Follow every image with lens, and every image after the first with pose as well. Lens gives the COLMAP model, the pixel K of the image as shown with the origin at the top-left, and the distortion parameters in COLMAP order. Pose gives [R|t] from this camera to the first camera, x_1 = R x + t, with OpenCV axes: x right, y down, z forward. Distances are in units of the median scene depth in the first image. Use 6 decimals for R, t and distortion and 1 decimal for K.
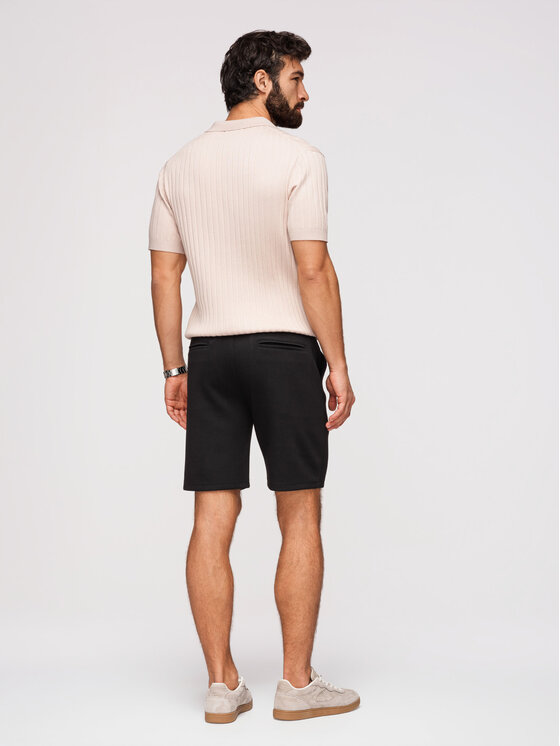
lens RADIAL K [[1855.9, 0, 280.0], [0, 1855.9, 373.0], [0, 0, 1]] dist [0.027231, 0.181559]
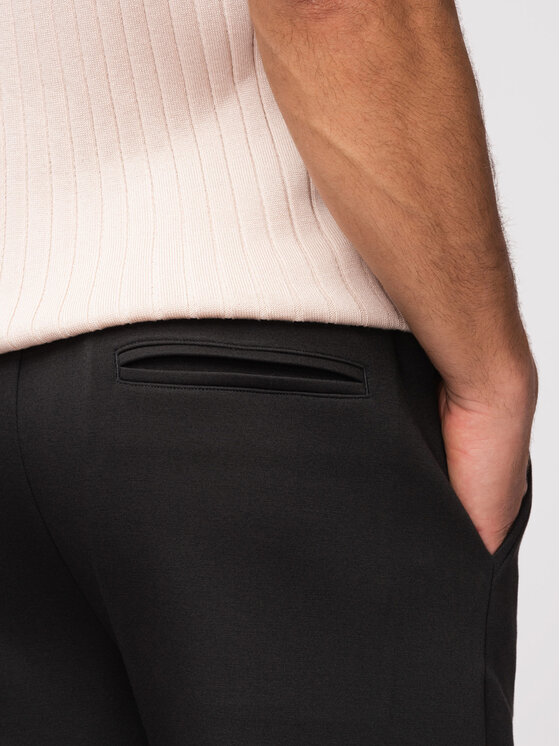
lens RADIAL K [[1855.9, 0, 280.0], [0, 1855.9, 373.0], [0, 0, 1]] dist [0.027231, 0.181559]
pose [[0.981528, -0.144296, -0.125621, 0.032853], [0.130097, 0.984839, -0.114745, 0.010137], [0.140274, 0.096283, 0.985420, 0.809778]]
